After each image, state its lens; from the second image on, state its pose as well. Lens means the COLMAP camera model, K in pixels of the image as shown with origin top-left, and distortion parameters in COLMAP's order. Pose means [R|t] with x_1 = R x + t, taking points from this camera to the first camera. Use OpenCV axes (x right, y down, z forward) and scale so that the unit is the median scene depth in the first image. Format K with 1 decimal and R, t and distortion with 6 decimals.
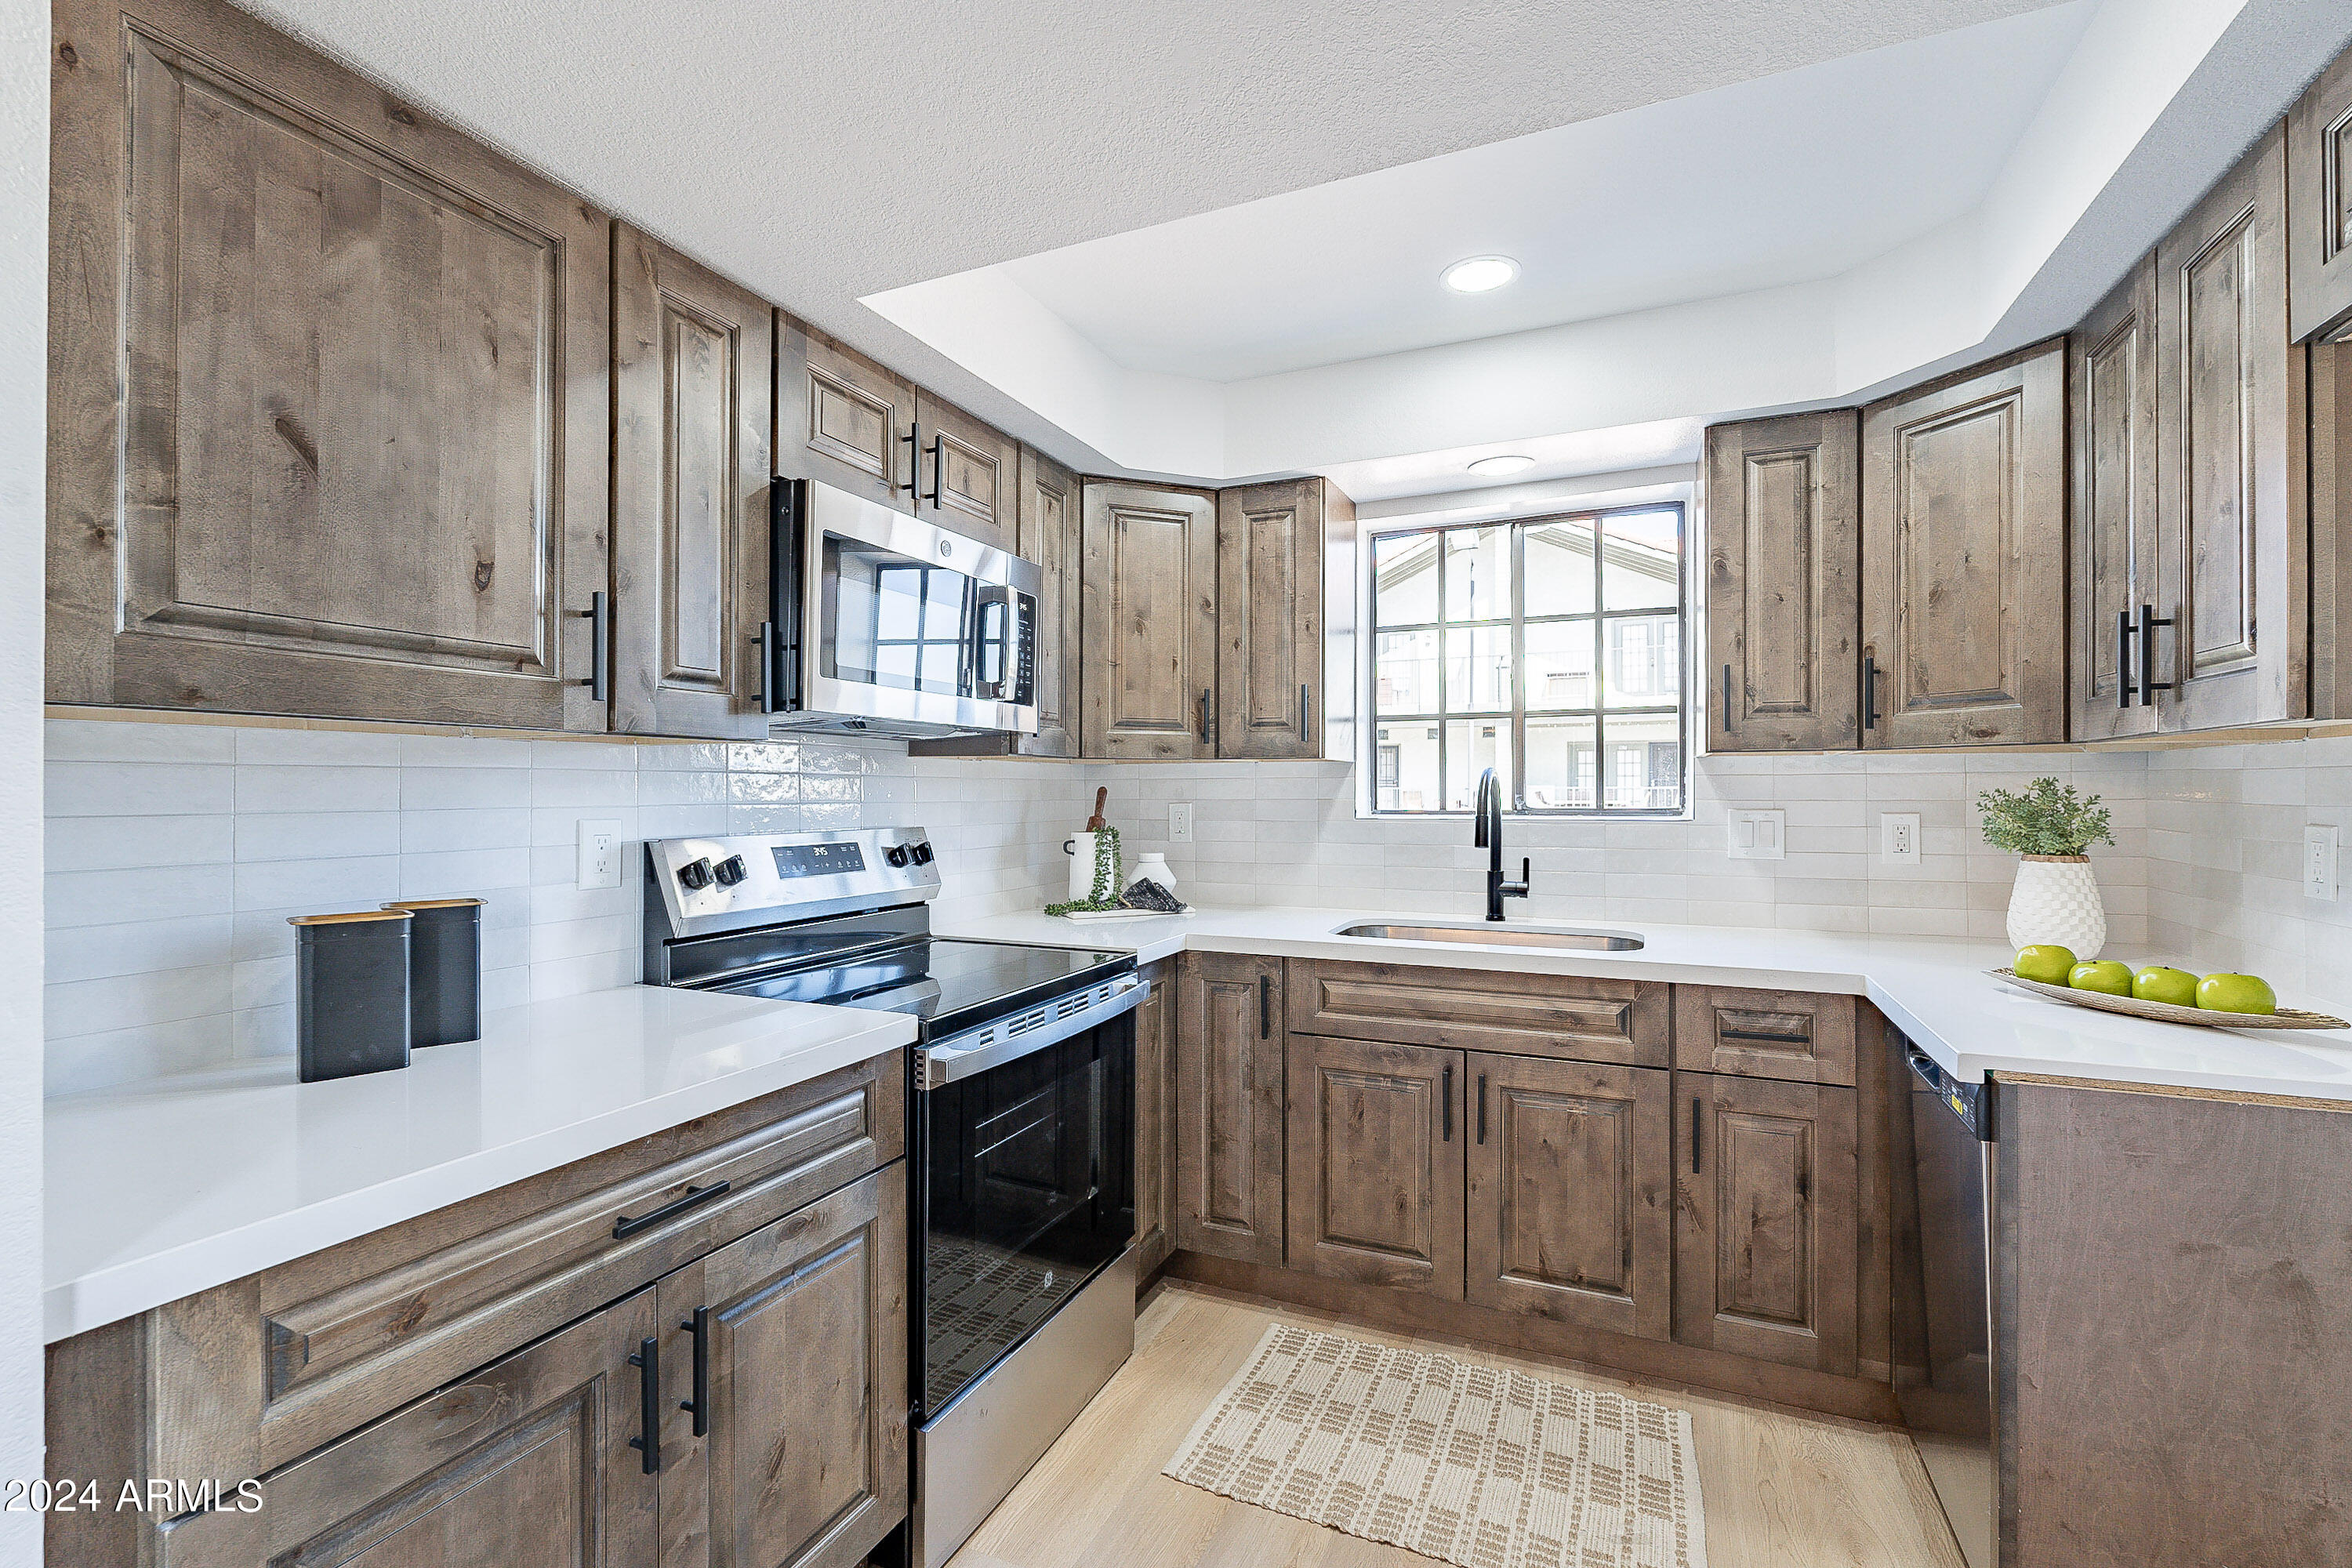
lens RADIAL K [[1040.2, 0, 1188.9], [0, 1040.2, 787.7], [0, 0, 1]] dist [-0.004355, 0.000459]
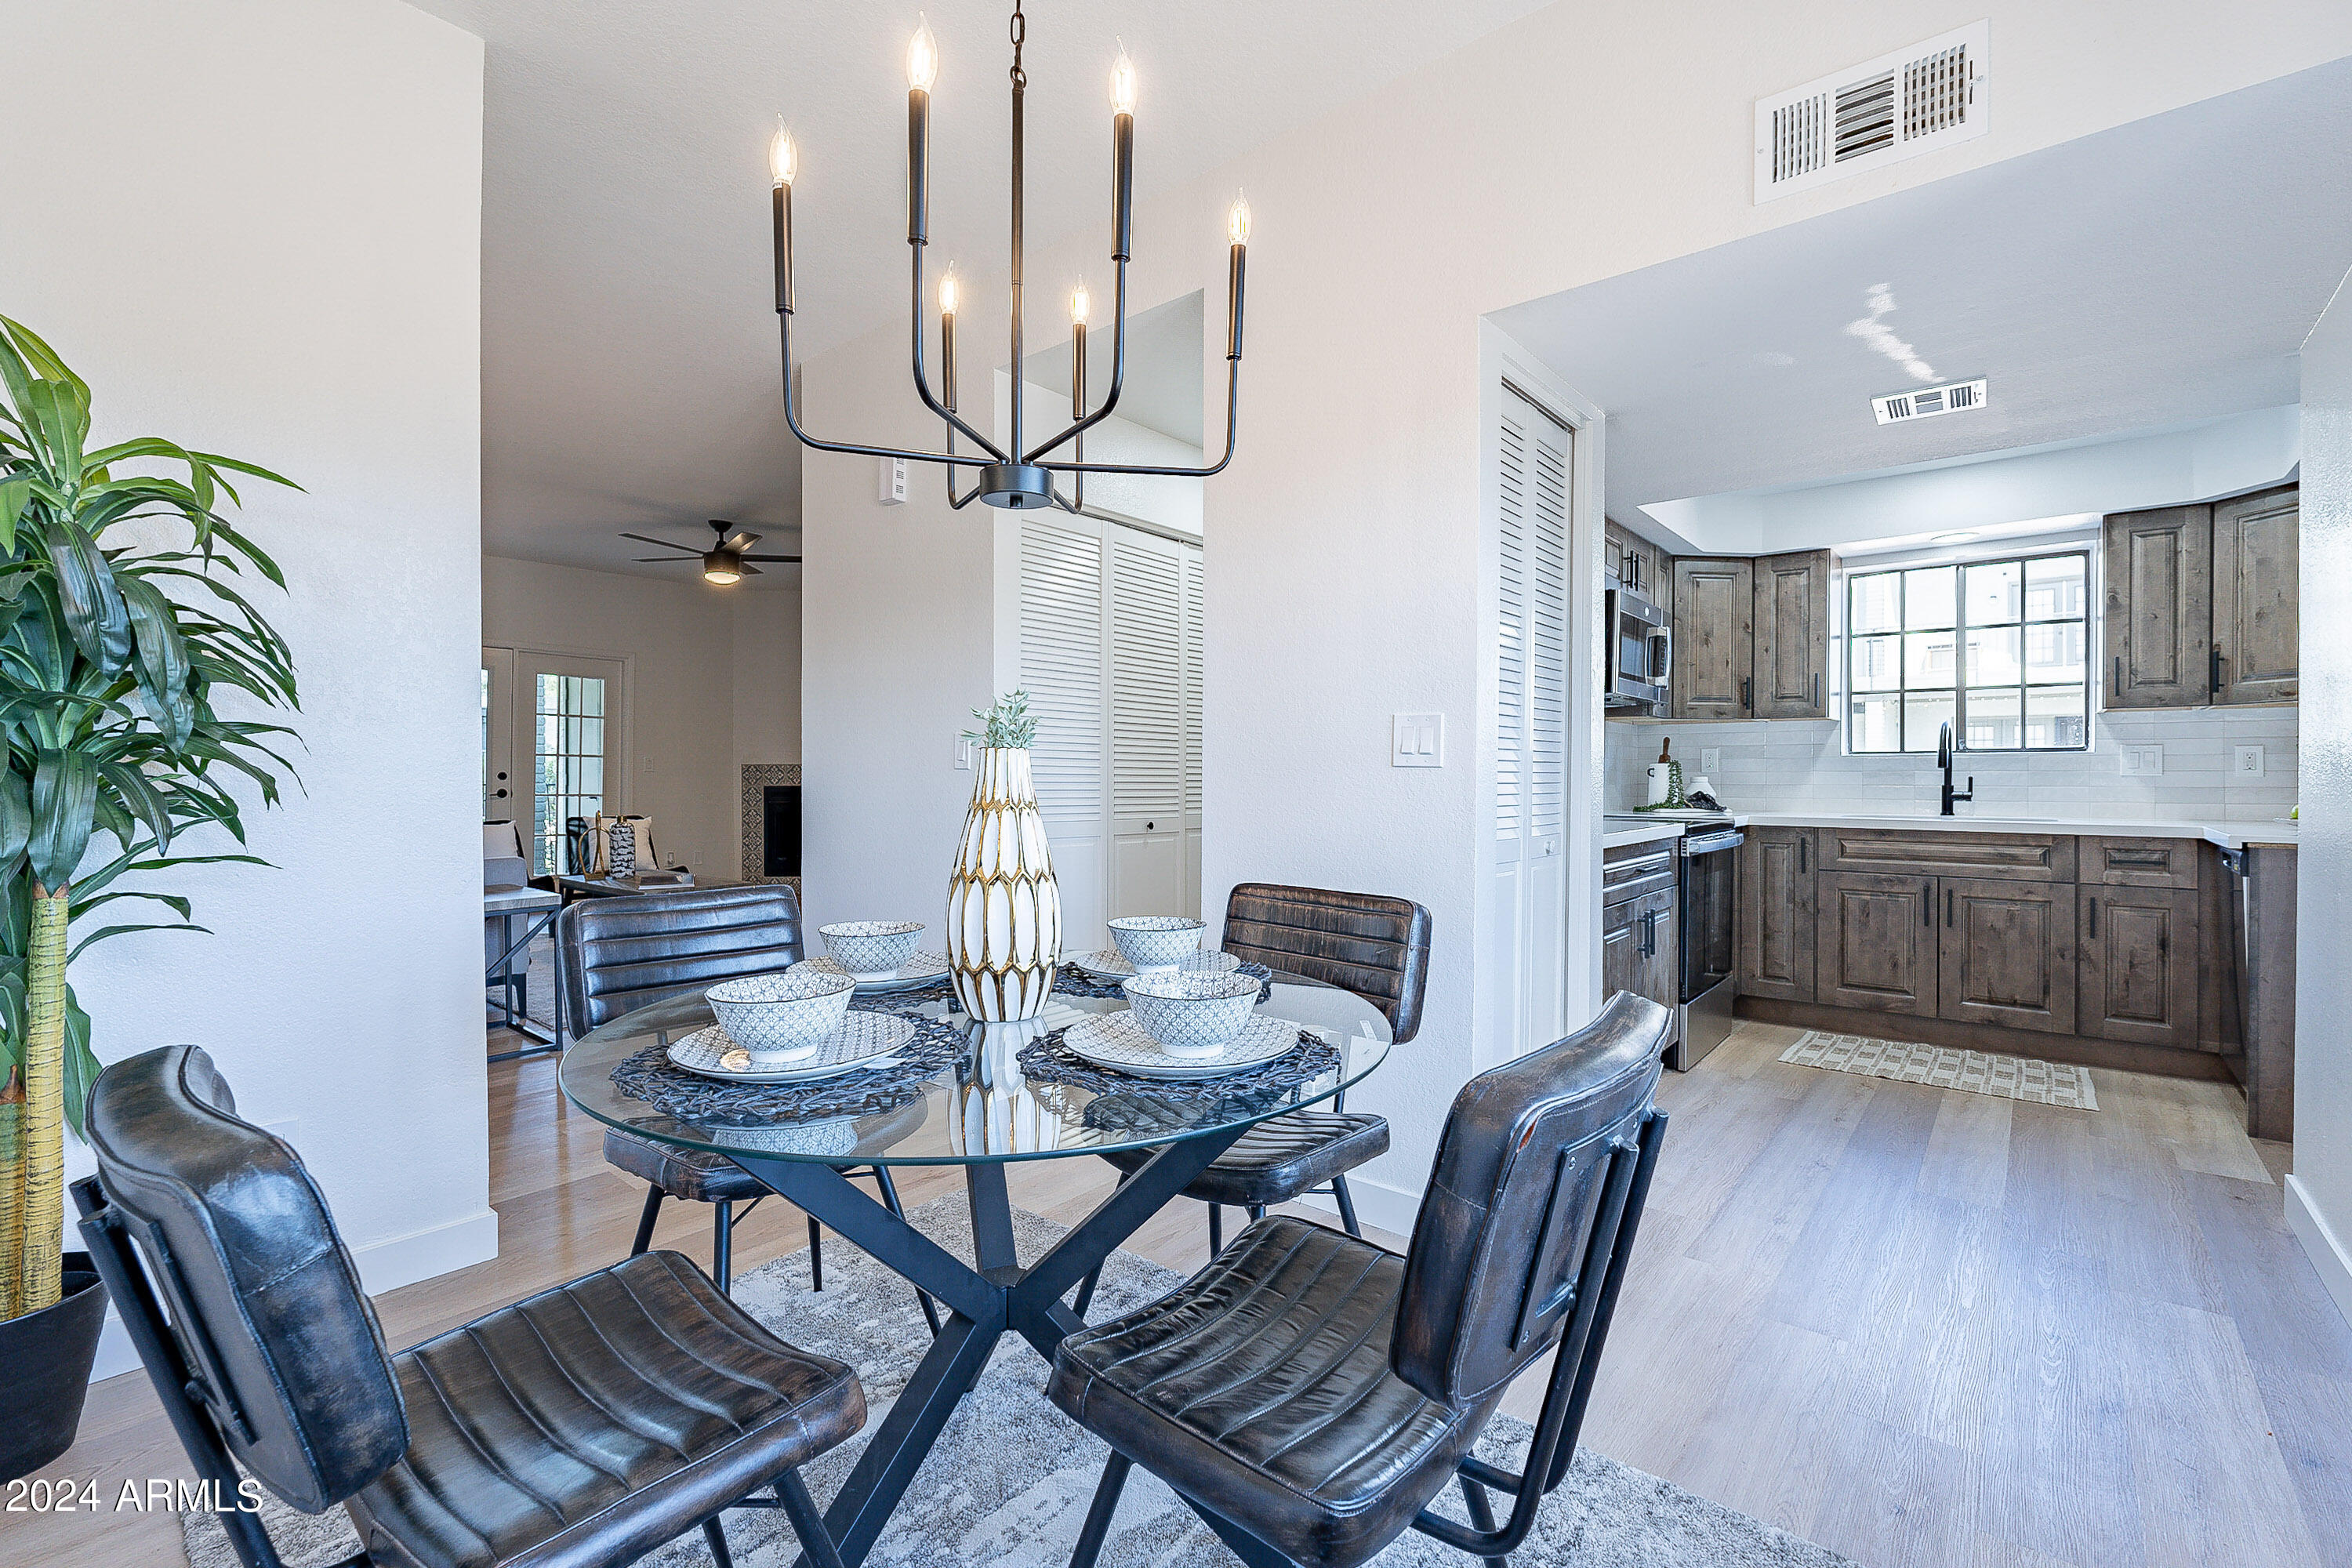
lens RADIAL K [[1040.2, 0, 1175.2], [0, 1040.2, 774.4], [0, 0, 1]] dist [-0.004355, 0.000459]
pose [[0.959287, 0.003836, -0.282406, -0.479130], [-0.003226, 0.999991, 0.002627, 0.074400], [0.282414, -0.001609, 0.959291, -1.058816]]
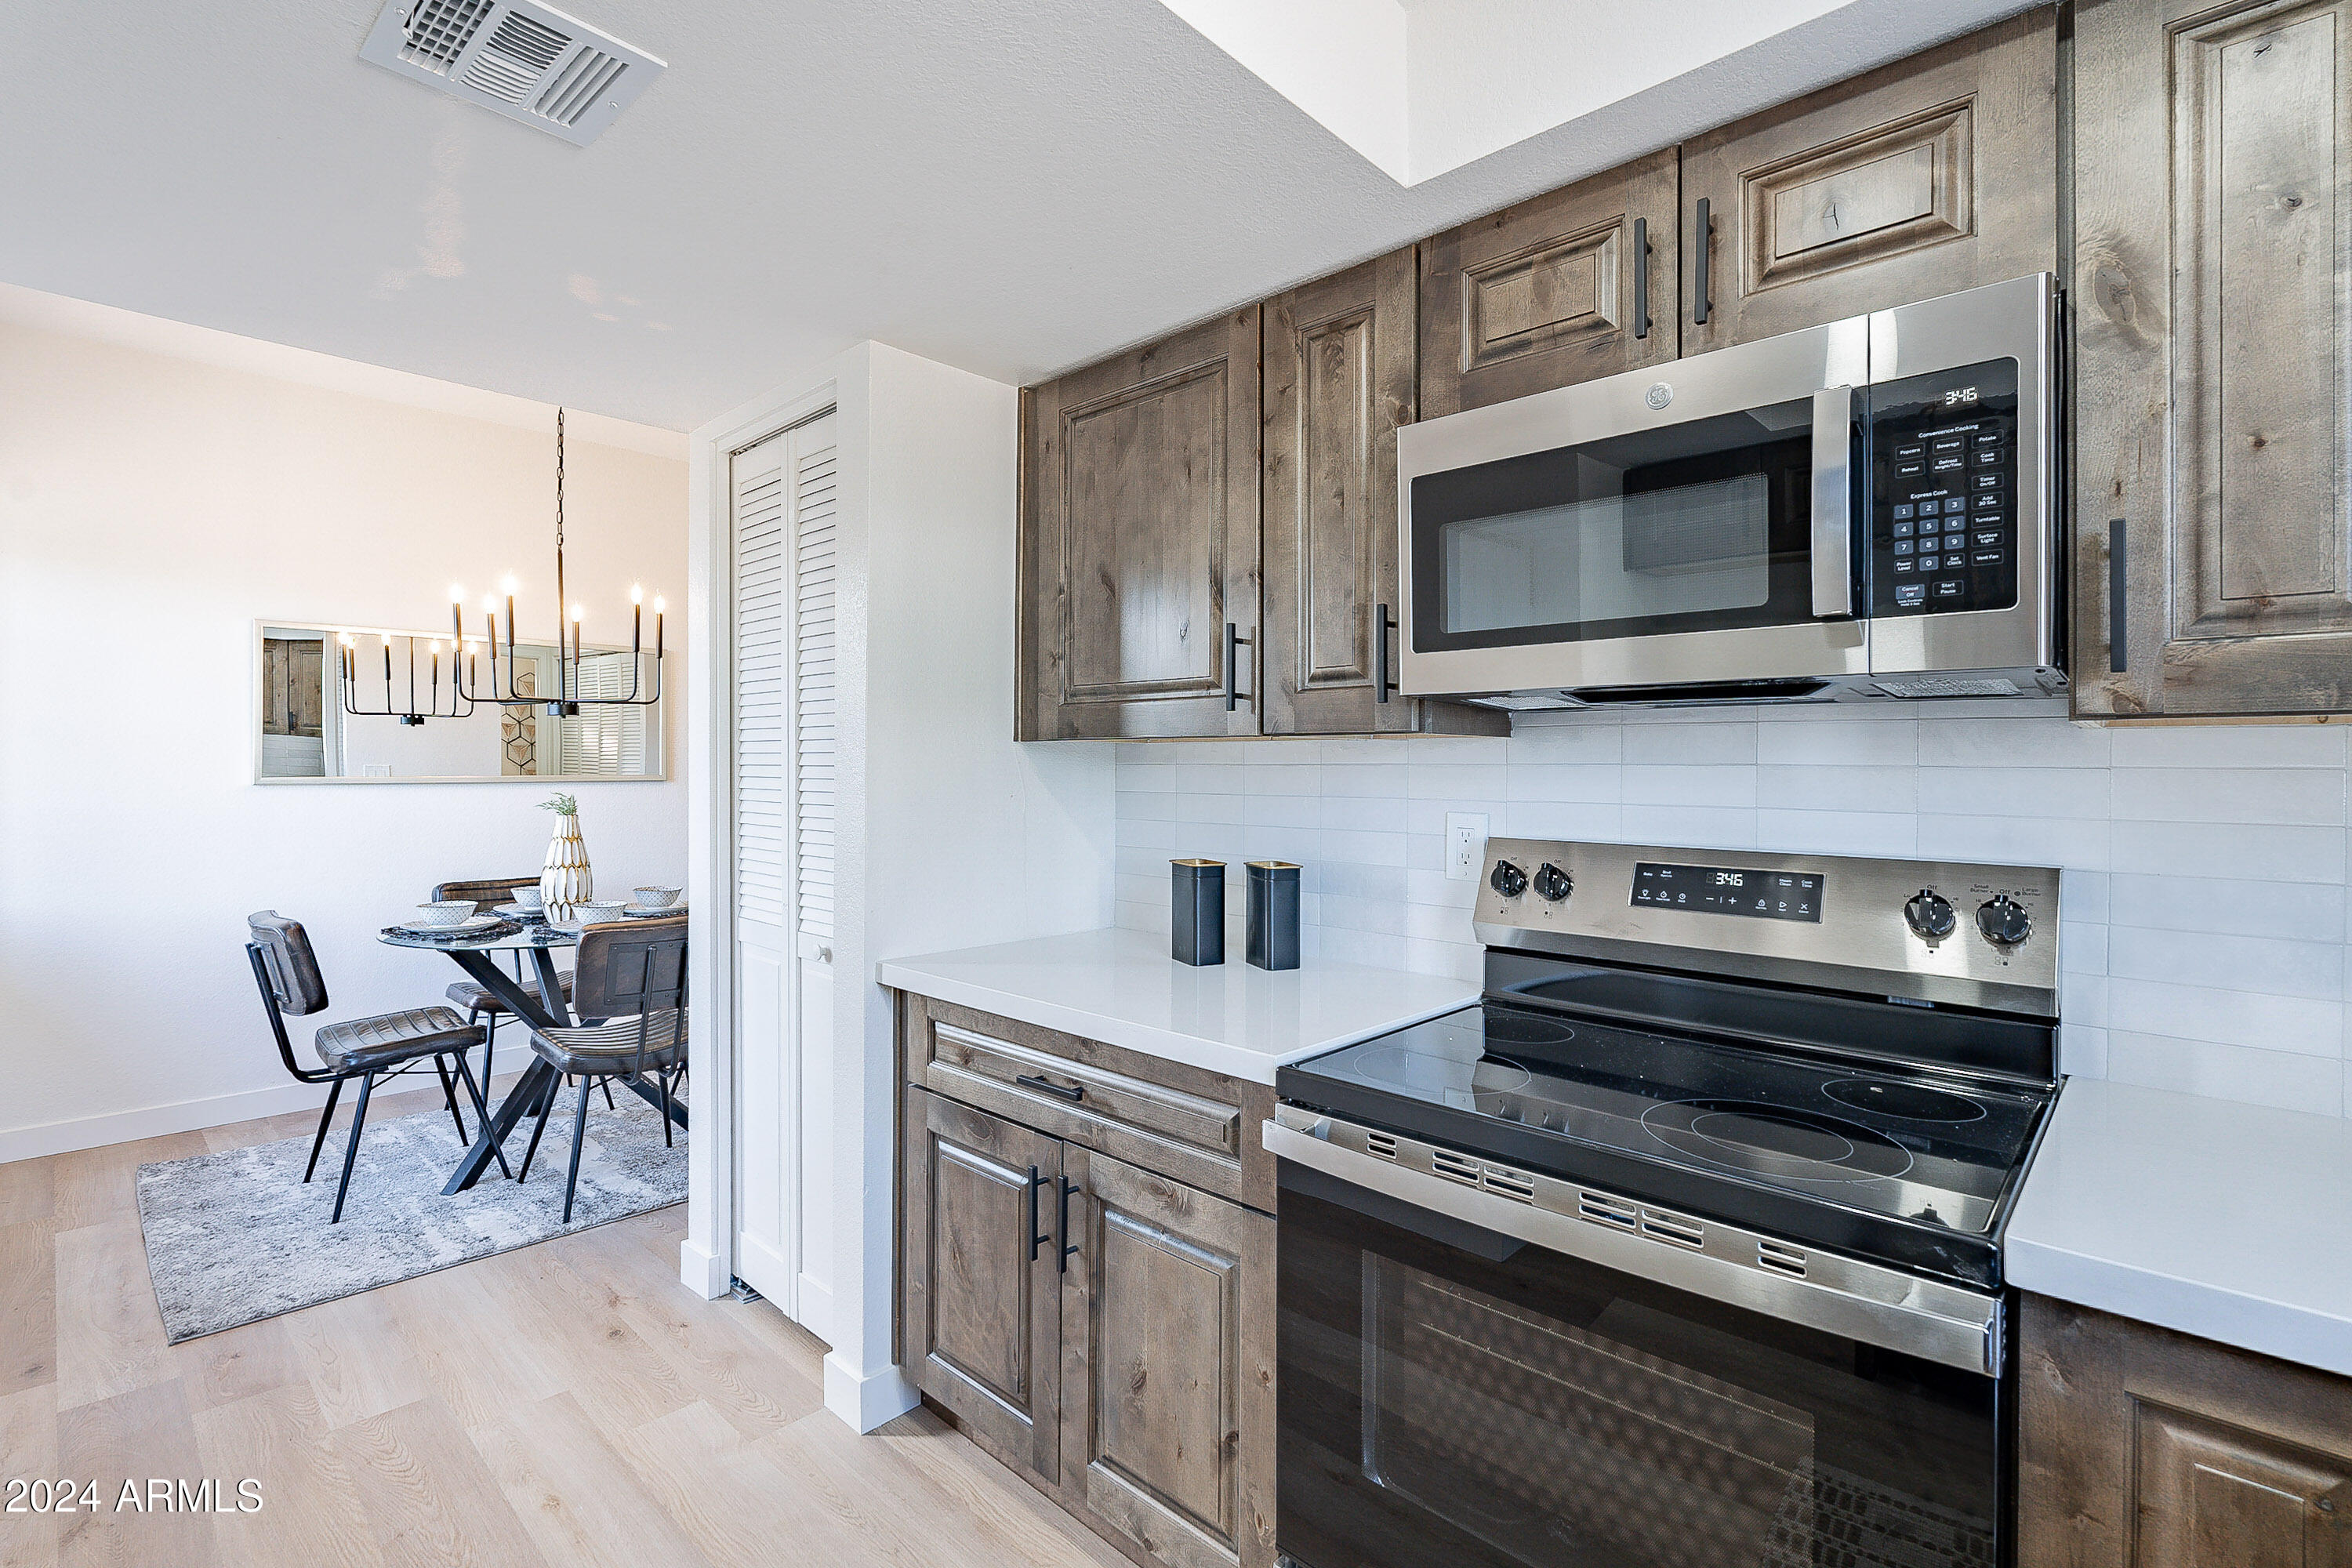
lens RADIAL K [[1040.2, 0, 1161.3], [0, 1040.2, 776.1], [0, 0, 1]] dist [-0.004355, 0.000459]
pose [[-0.334274, -0.000970, -0.942476, 0.385028], [-0.010785, 0.999938, 0.002796, -0.004908], [0.942414, 0.011099, -0.334264, 0.821935]]
